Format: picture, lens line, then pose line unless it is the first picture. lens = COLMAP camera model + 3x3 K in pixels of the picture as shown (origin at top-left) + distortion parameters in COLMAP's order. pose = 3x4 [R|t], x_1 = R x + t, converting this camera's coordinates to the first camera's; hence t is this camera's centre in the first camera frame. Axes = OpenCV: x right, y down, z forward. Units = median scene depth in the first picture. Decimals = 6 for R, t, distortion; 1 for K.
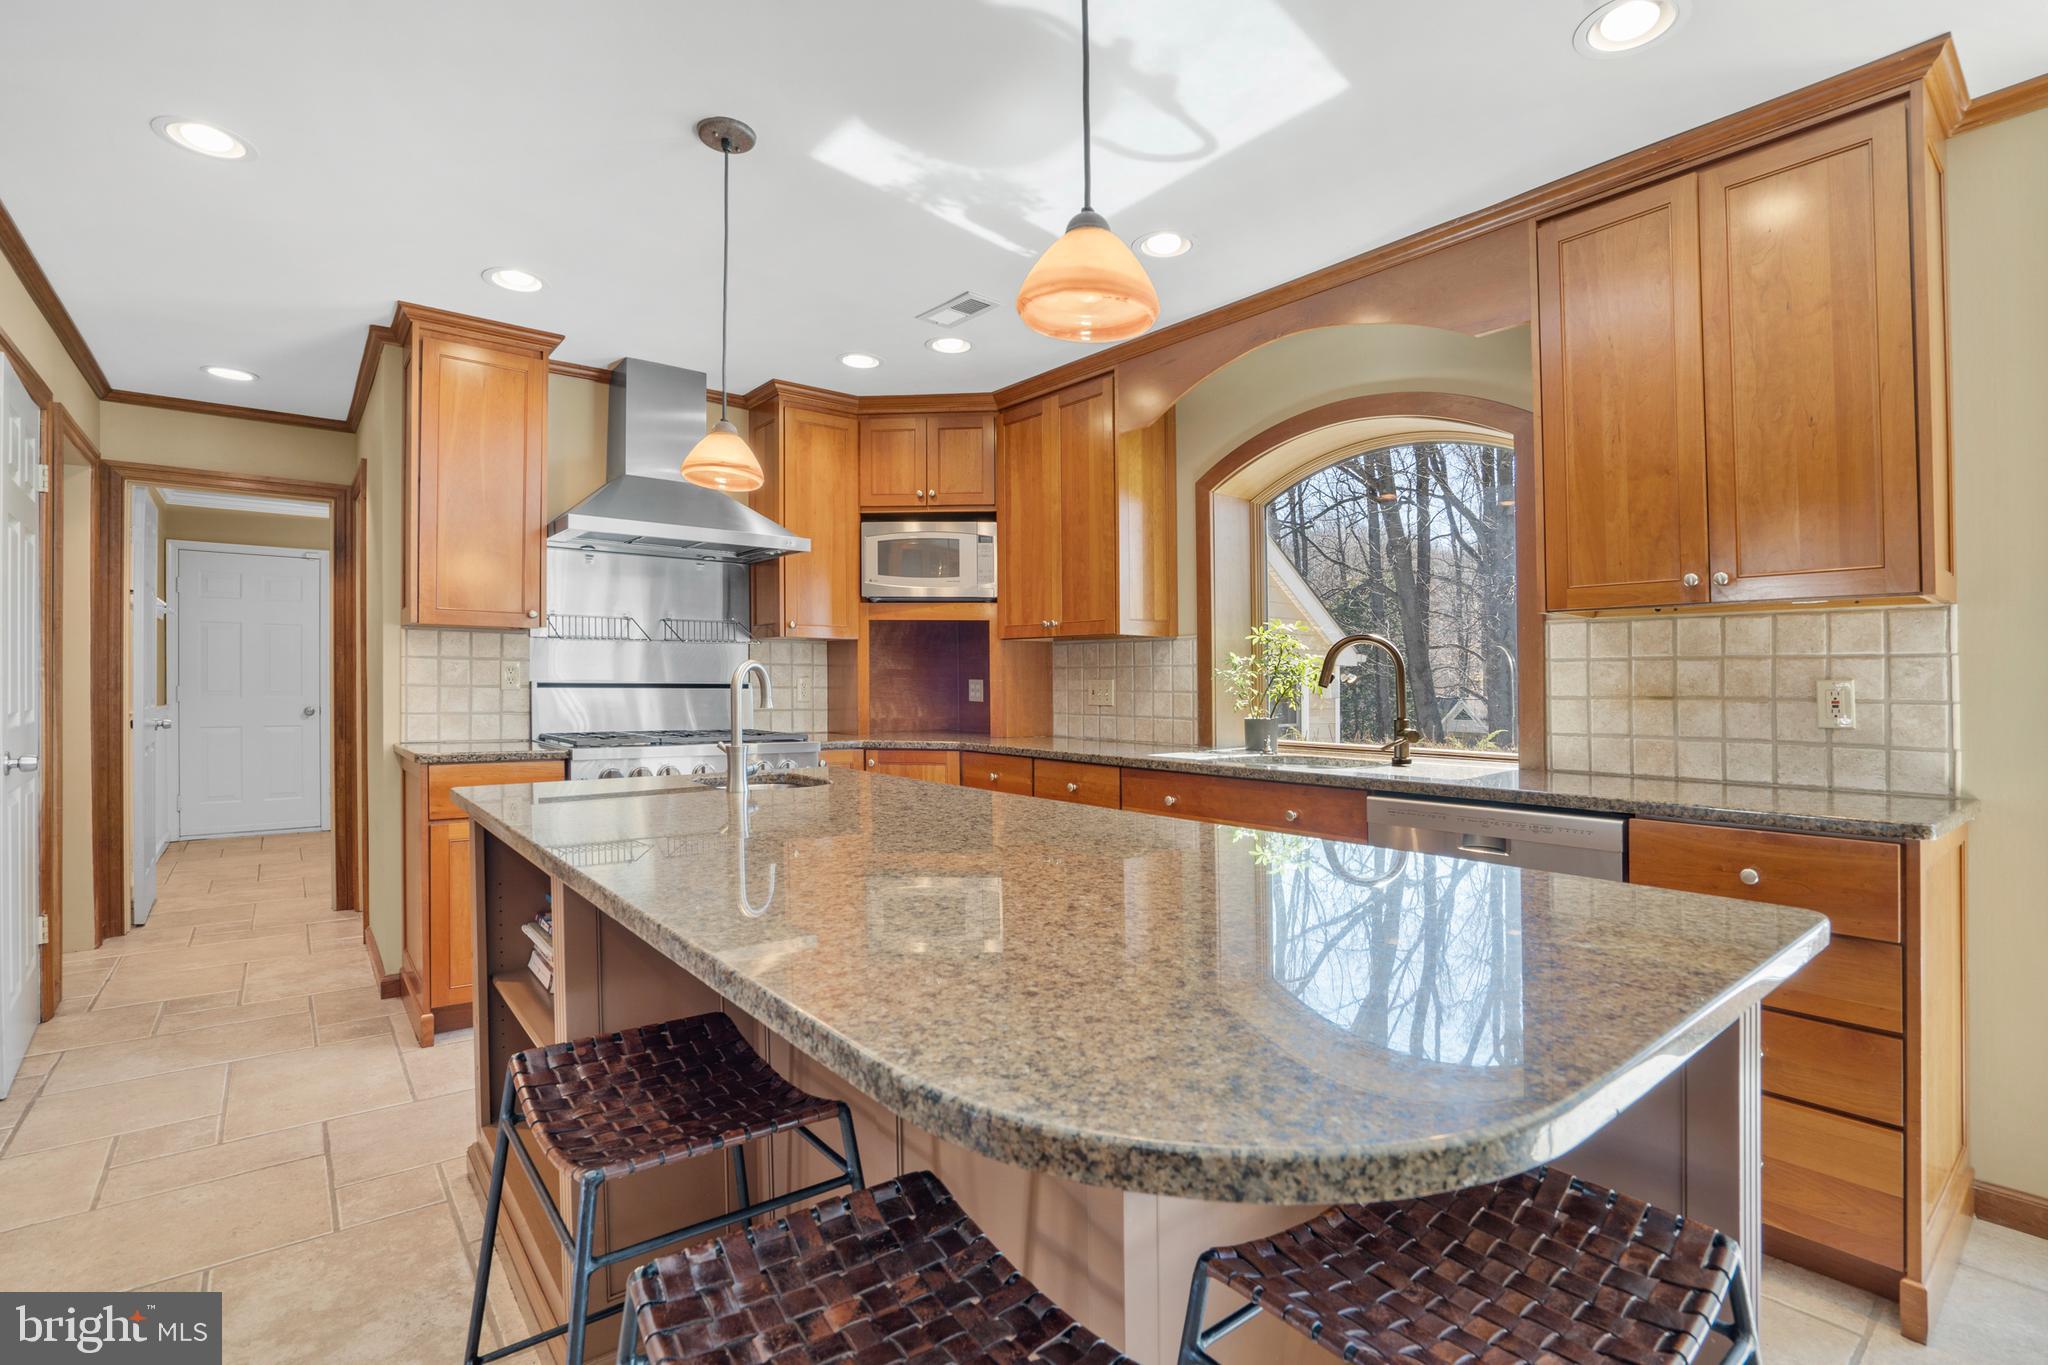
lens RADIAL K [[962.3, 0, 1072.5], [0, 962.3, 669.1], [0, 0, 1]] dist [0.003818, 0.001962]
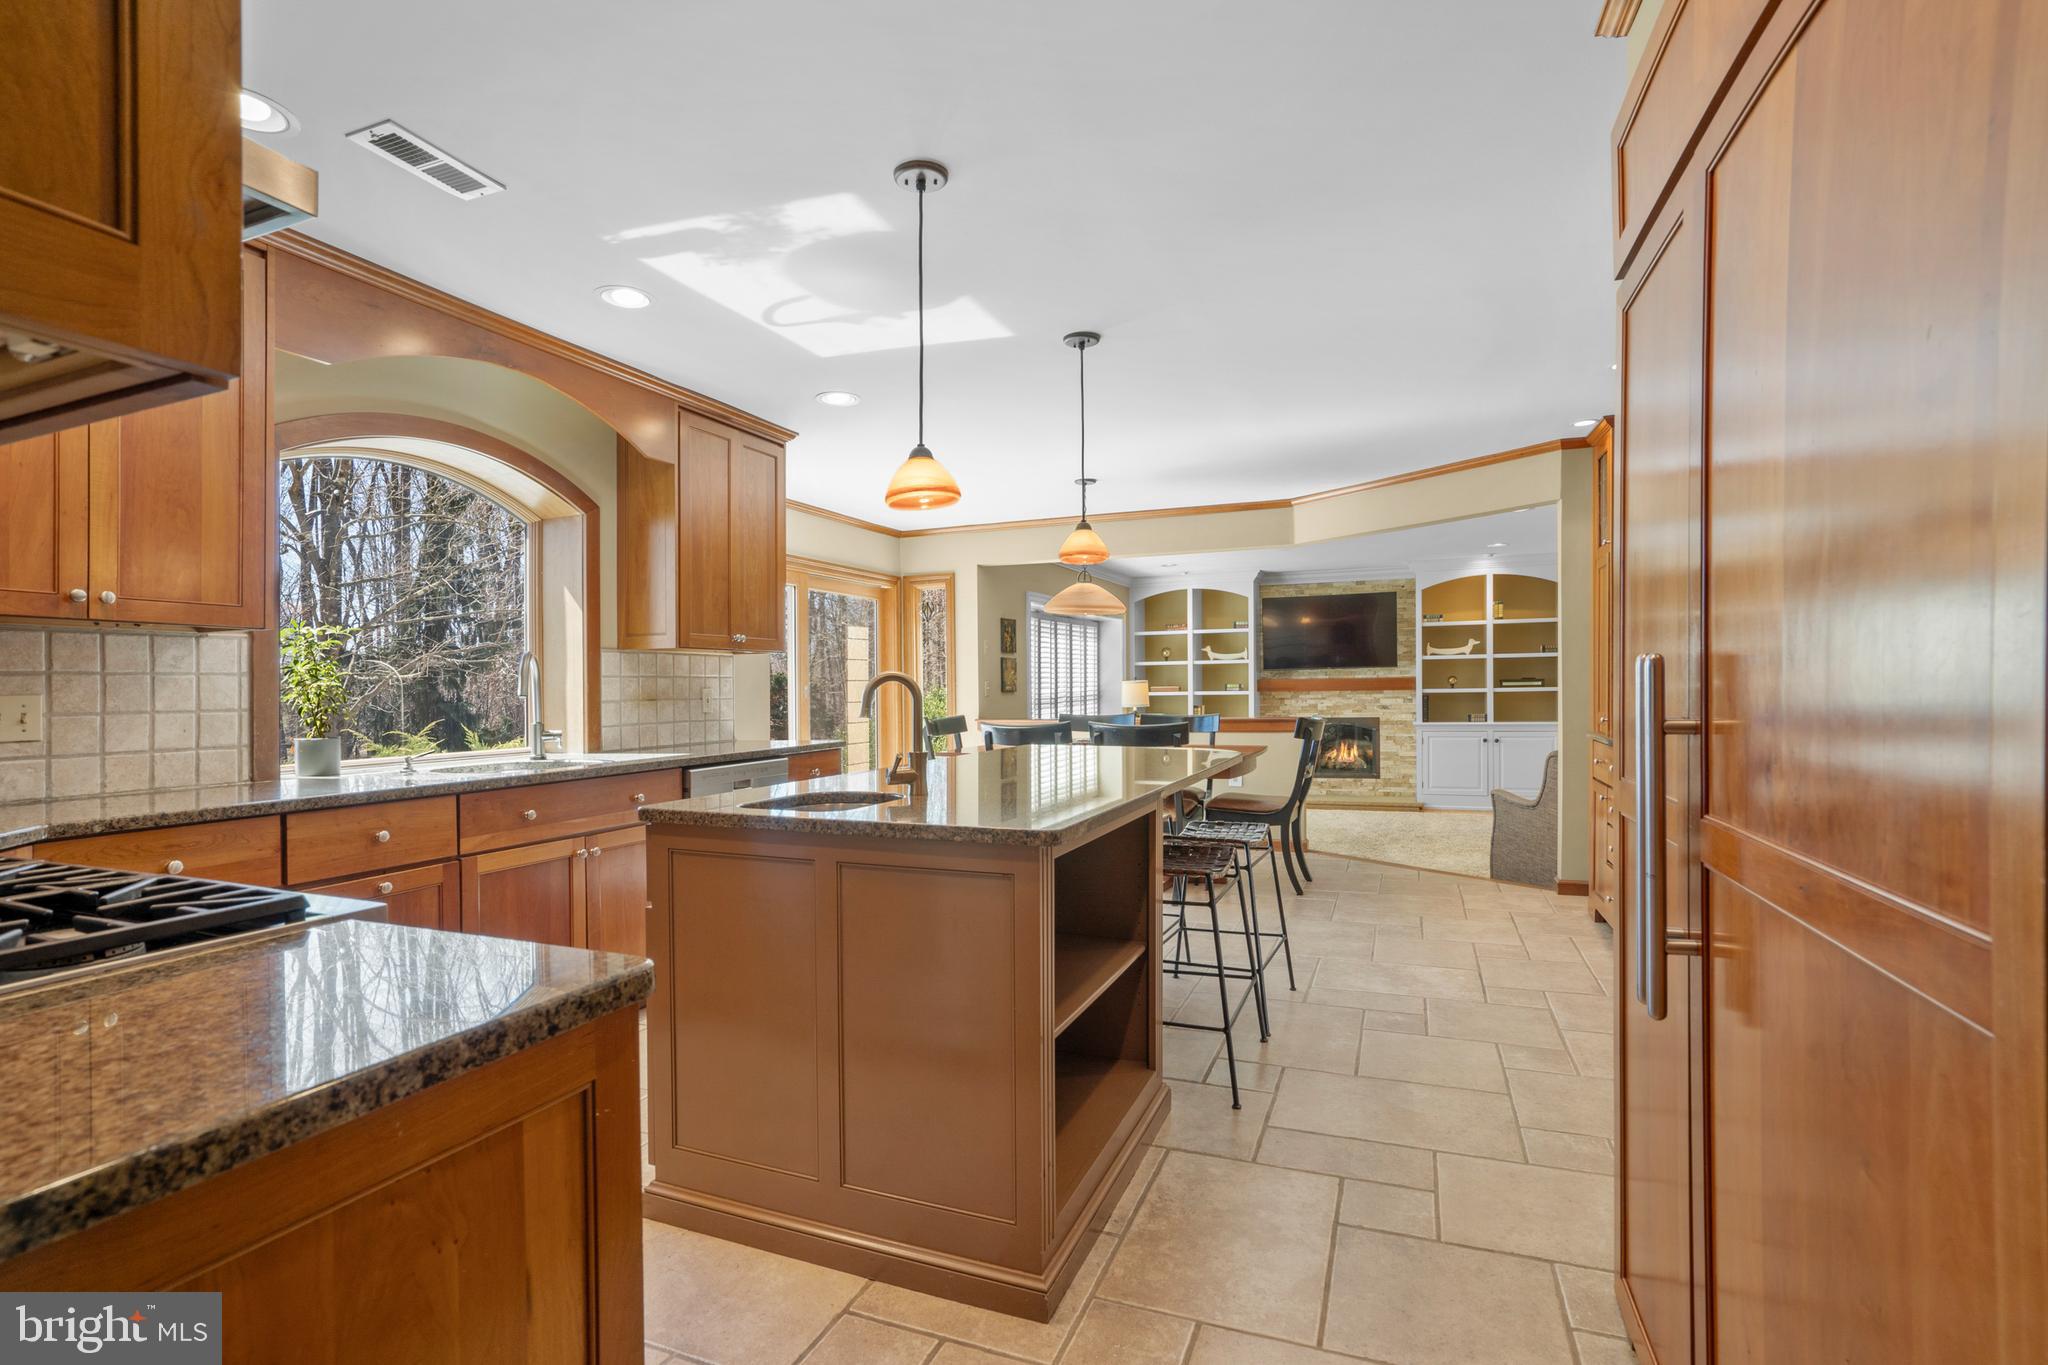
lens RADIAL K [[962.3, 0, 1023.7], [0, 962.3, 700.8], [0, 0, 1]] dist [0.003818, 0.001962]
pose [[-0.437156, -0.014943, 0.899261, -0.948515], [-0.006664, 0.999888, 0.013376, 0.003556], [-0.899361, -0.000145, -0.437207, 0.928308]]
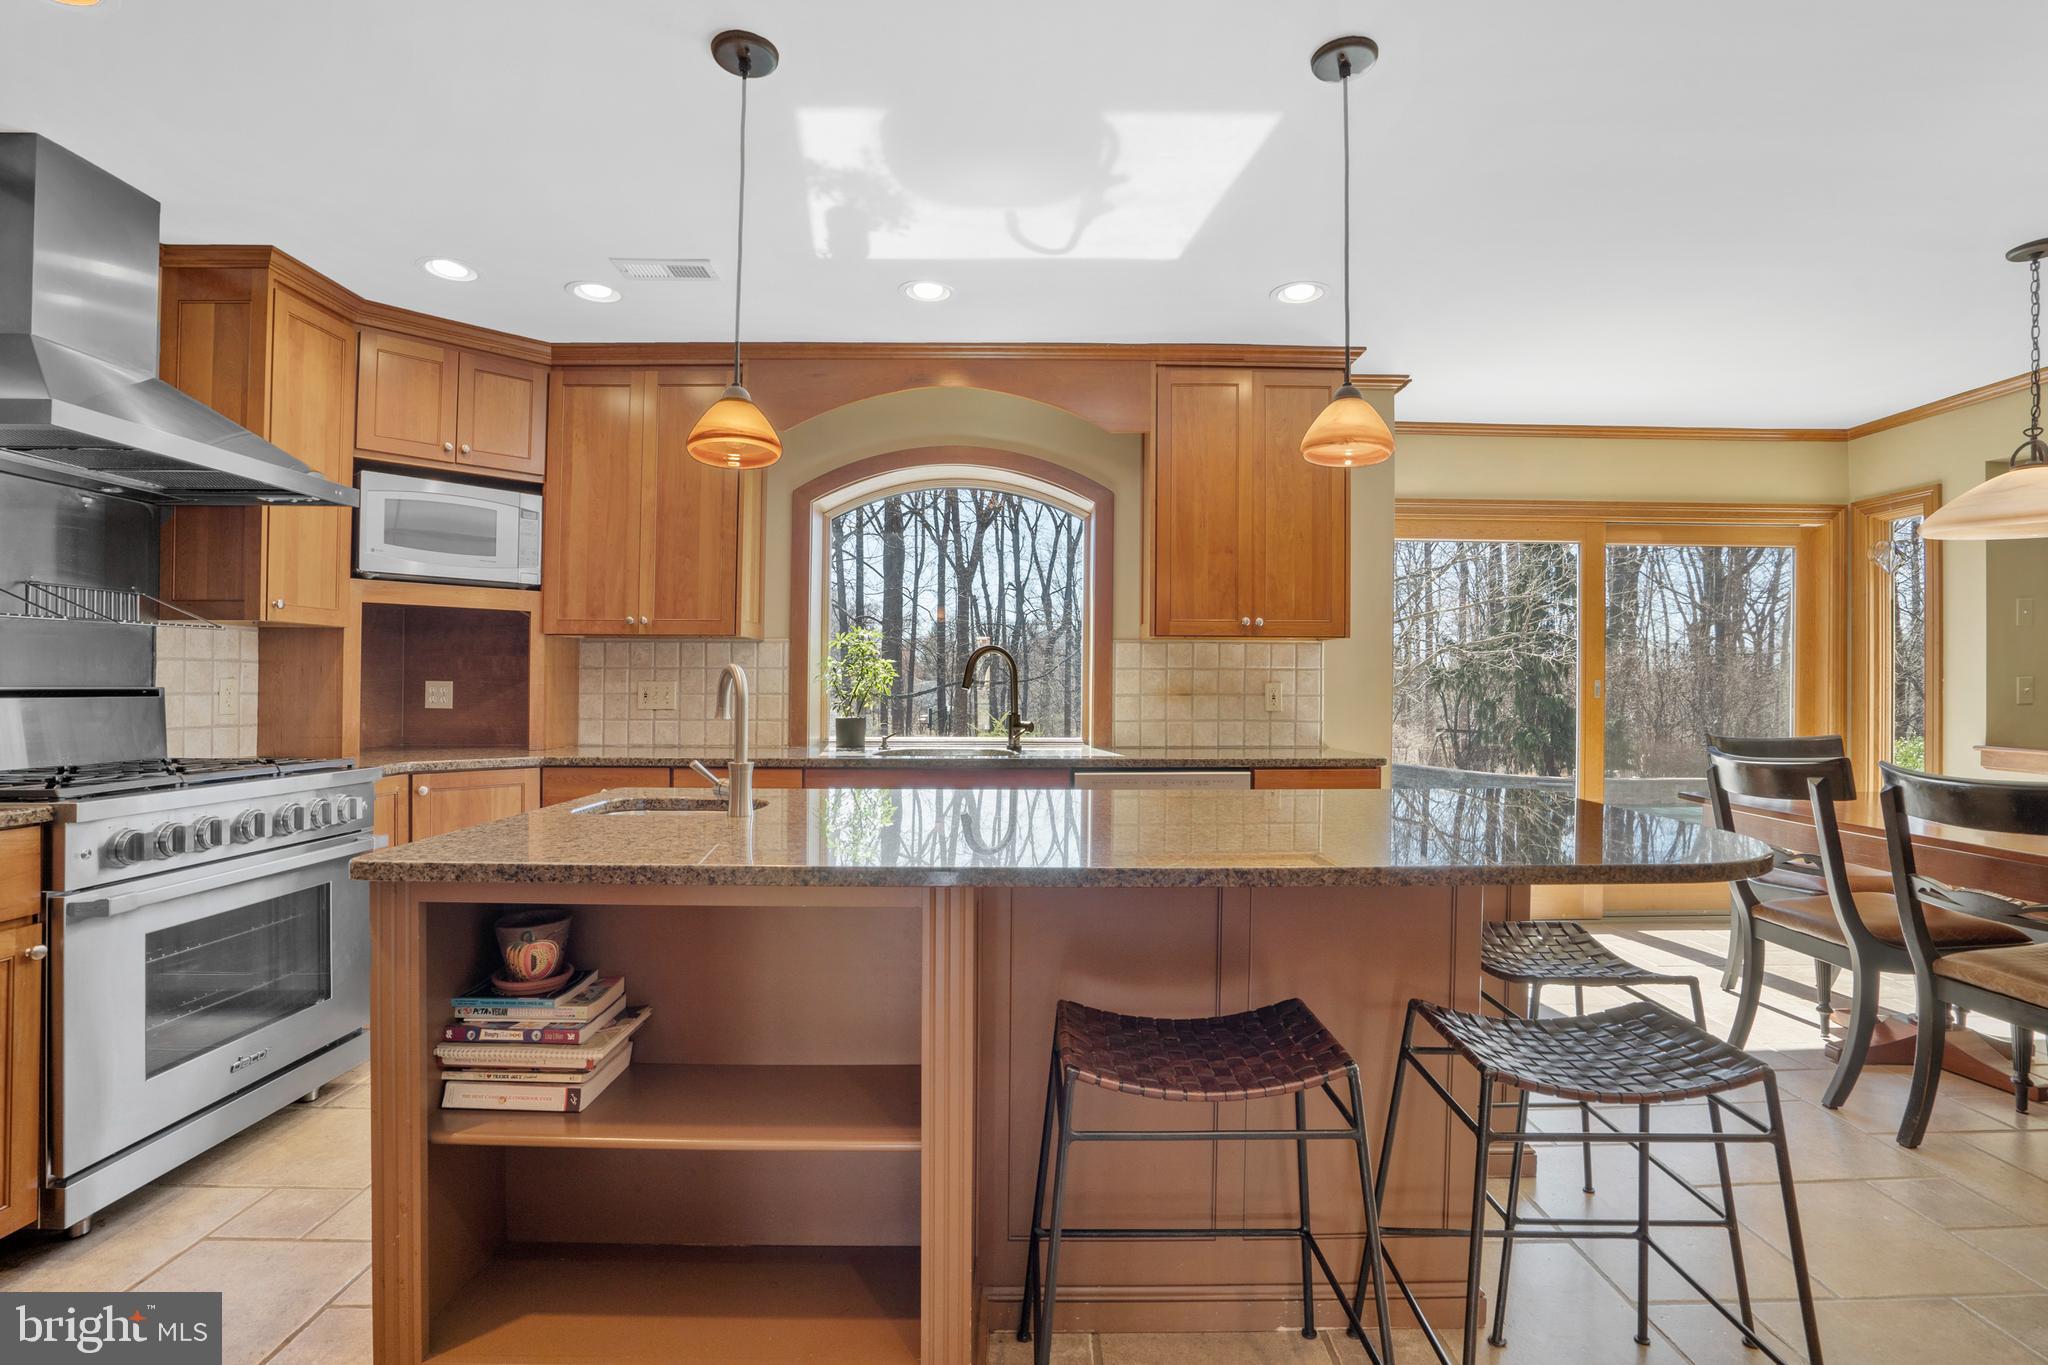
lens RADIAL K [[962.3, 0, 994.1], [0, 962.3, 669.8], [0, 0, 1]] dist [0.003818, 0.001962]
pose [[0.654165, 0.004826, 0.756336, -0.596345], [-0.010808, 0.999937, 0.002967, -0.008457], [-0.756275, -0.010116, 0.654176, 0.186771]]
